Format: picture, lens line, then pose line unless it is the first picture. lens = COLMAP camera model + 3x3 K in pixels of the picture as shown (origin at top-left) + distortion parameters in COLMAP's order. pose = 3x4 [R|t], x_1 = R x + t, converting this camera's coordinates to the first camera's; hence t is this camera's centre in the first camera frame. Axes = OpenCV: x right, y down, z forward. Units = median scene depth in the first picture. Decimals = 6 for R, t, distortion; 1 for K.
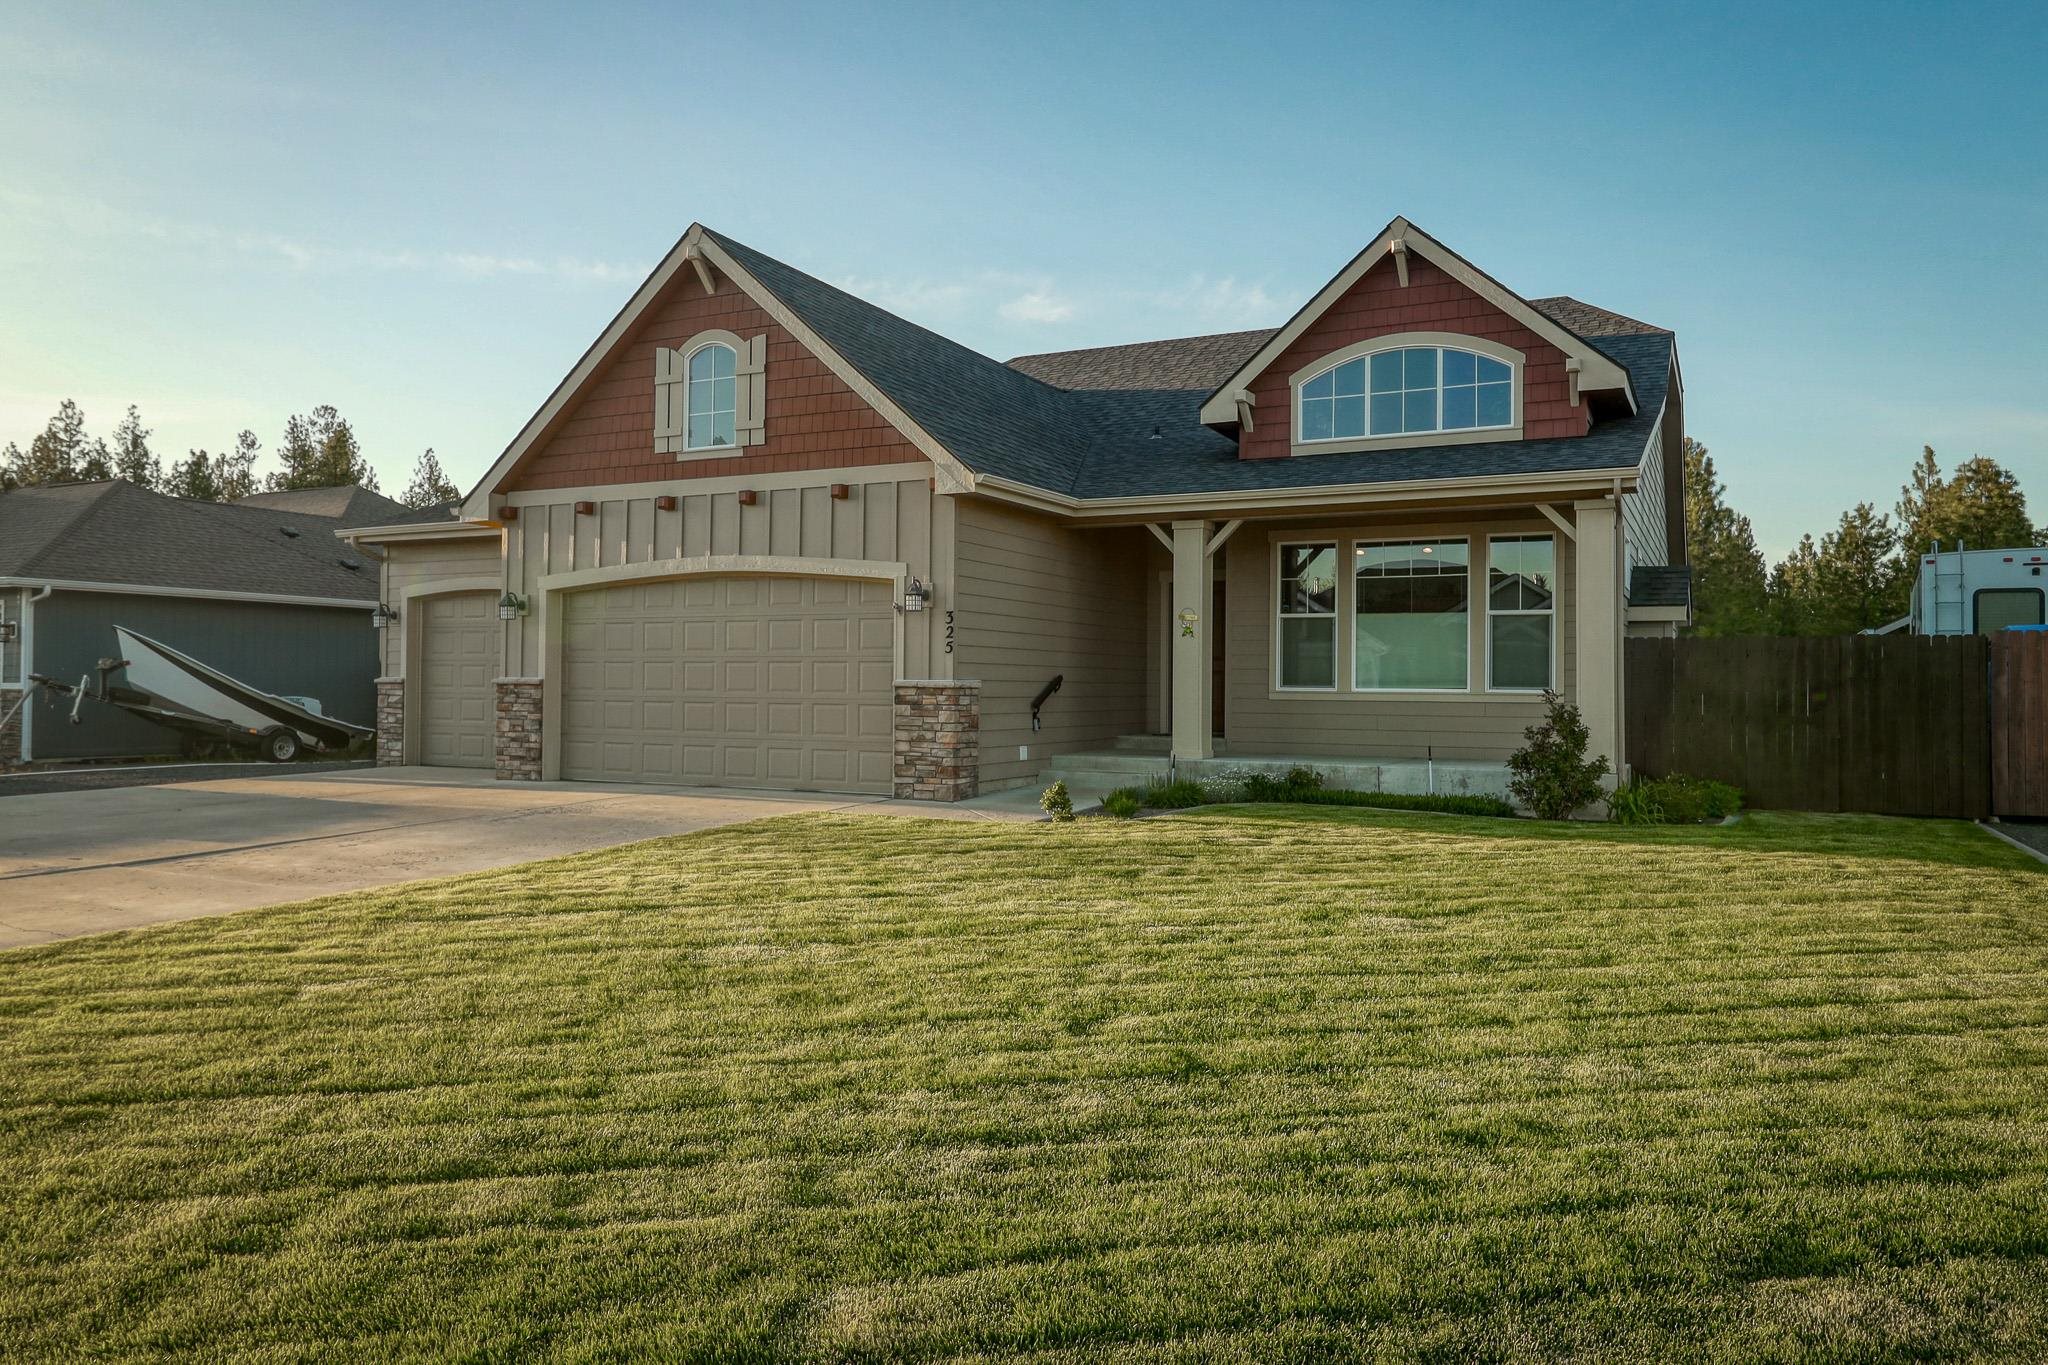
lens RADIAL K [[1439.1, 0, 1023.2], [0, 1439.1, 666.8], [0, 0, 1]] dist [0.008102, -0.000298]
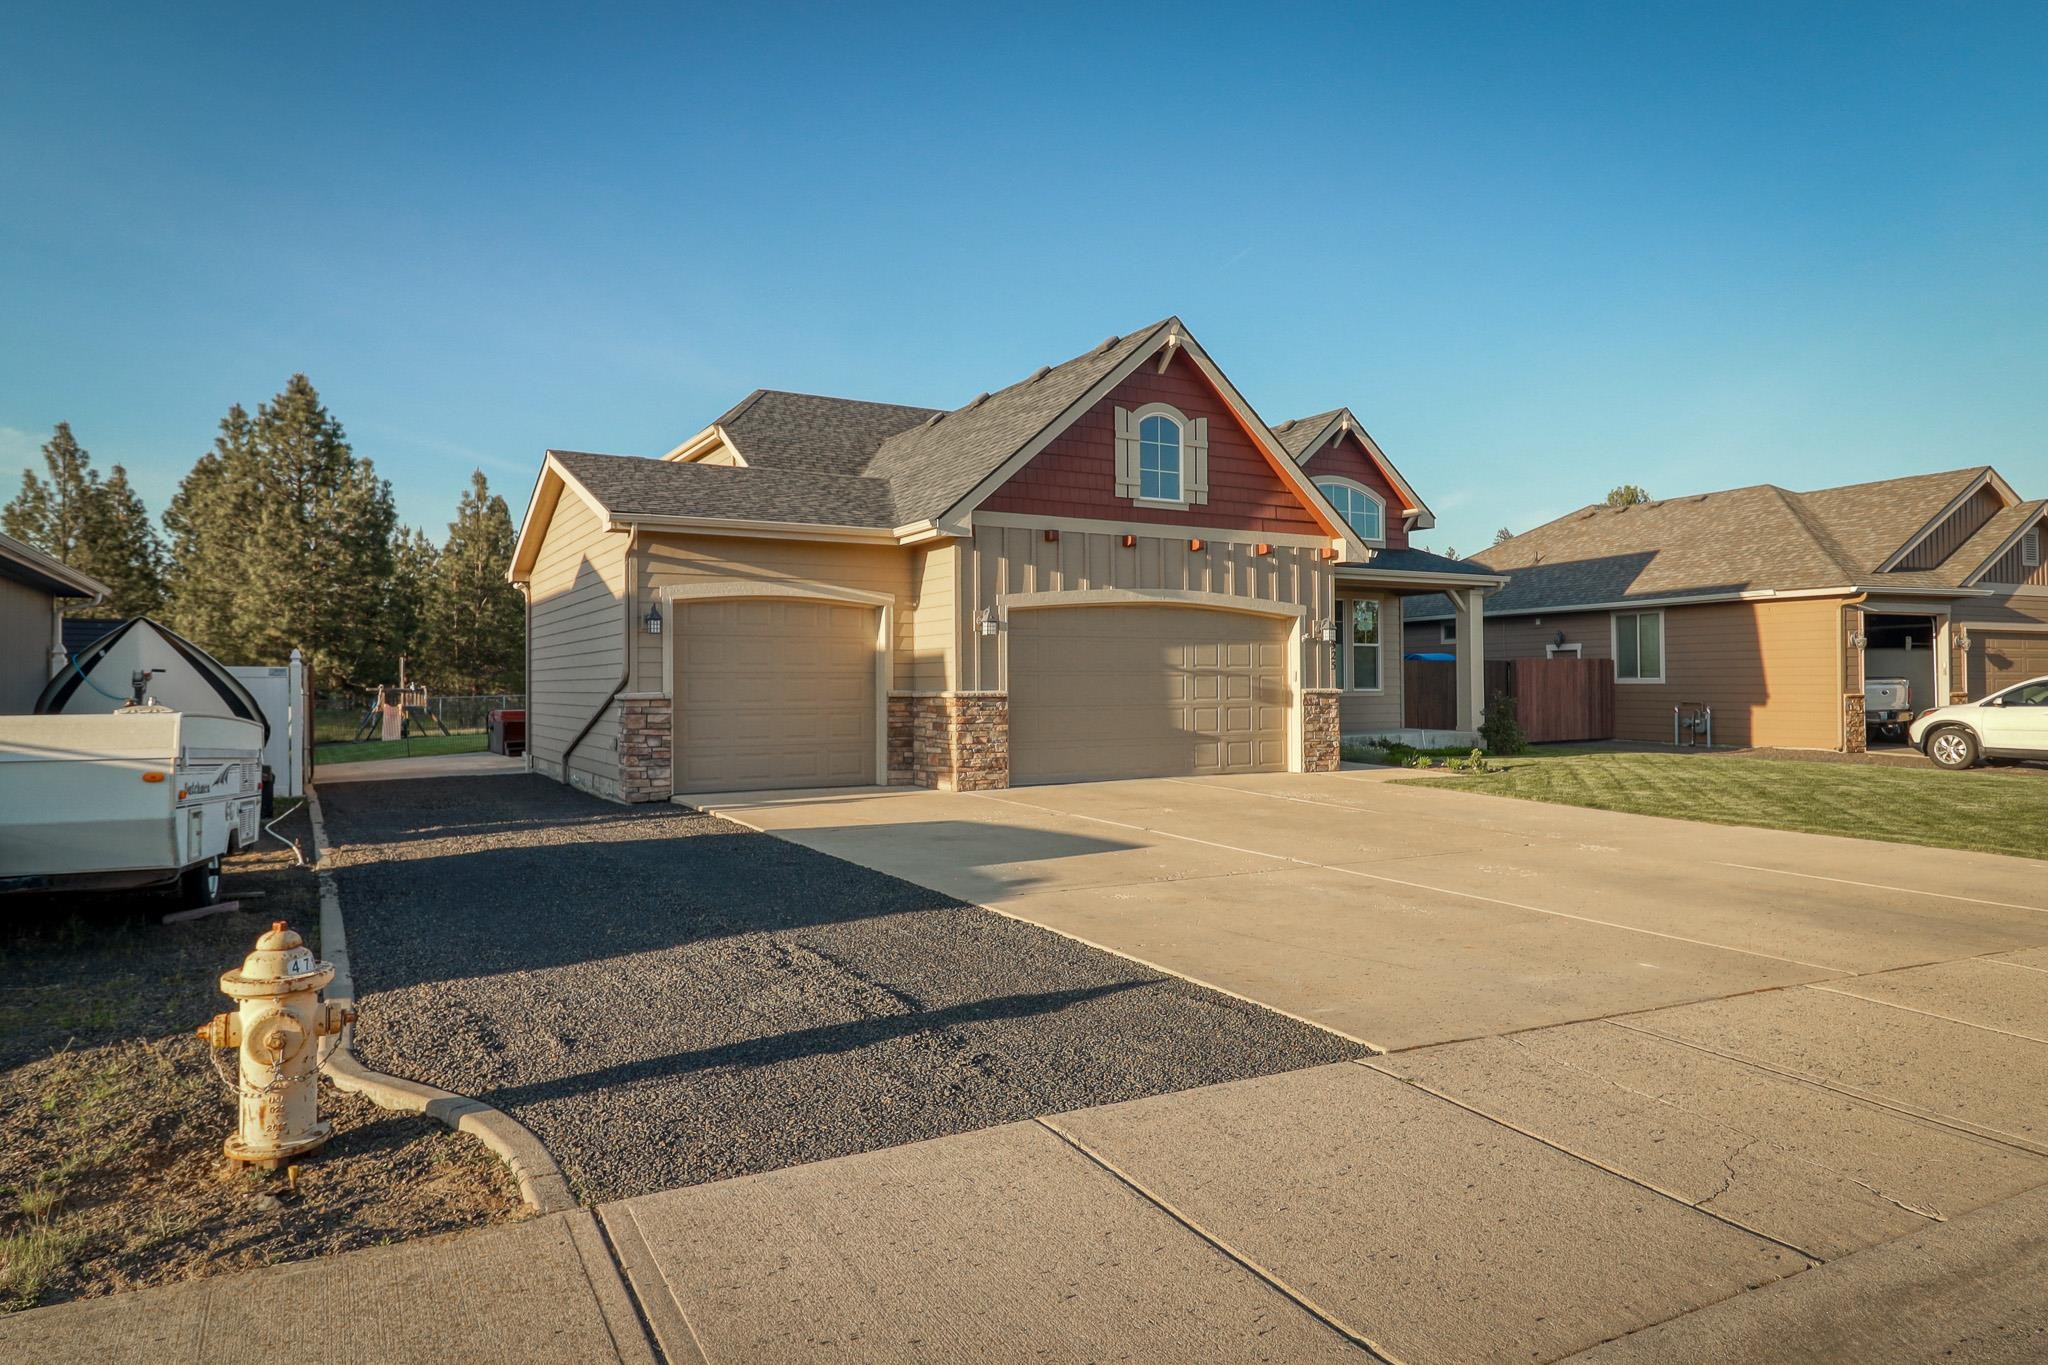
lens RADIAL K [[1268.1, 0, 1014.4], [0, 1268.1, 677.8], [0, 0, 1]] dist [-0.005099, -0.000323]
pose [[0.543511, -0.006980, 0.839373, -1.165524], [-0.002160, 0.999950, 0.009714, -0.011609], [-0.839399, -0.007093, 0.543469, 0.511525]]
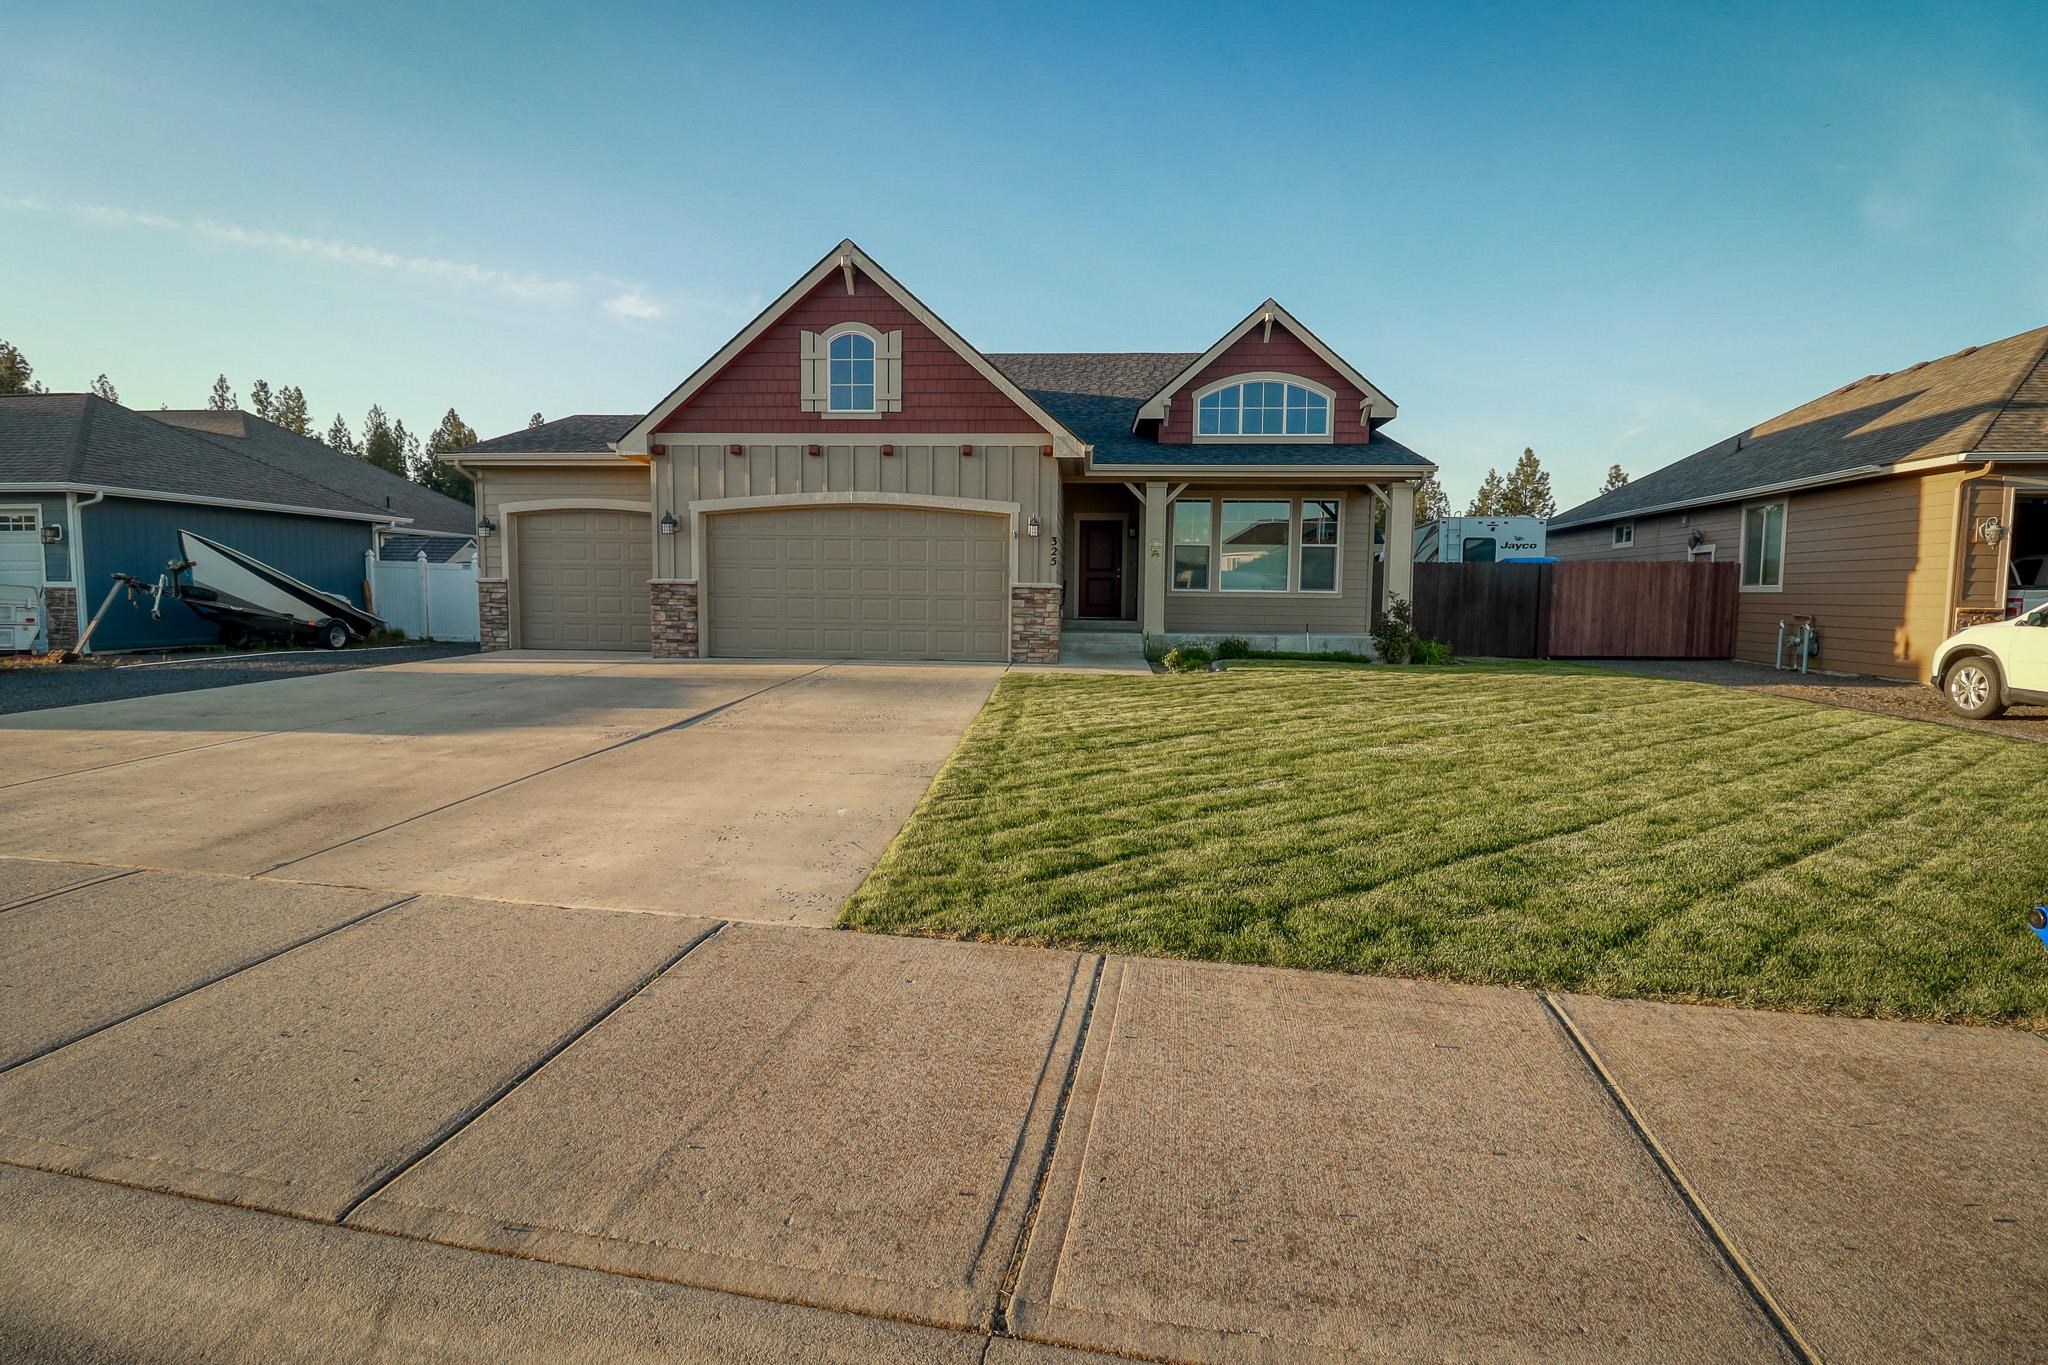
lens RADIAL K [[952.1, 0, 1023.6], [0, 952.1, 680.9], [0, 0, 1]] dist [-0.003046, -0.009678]
pose [[0.918387, -0.034346, 0.394191, -0.424555], [-0.009451, 0.994037, 0.108630, 0.002491], [-0.395572, -0.103489, 0.912586, 0.084993]]
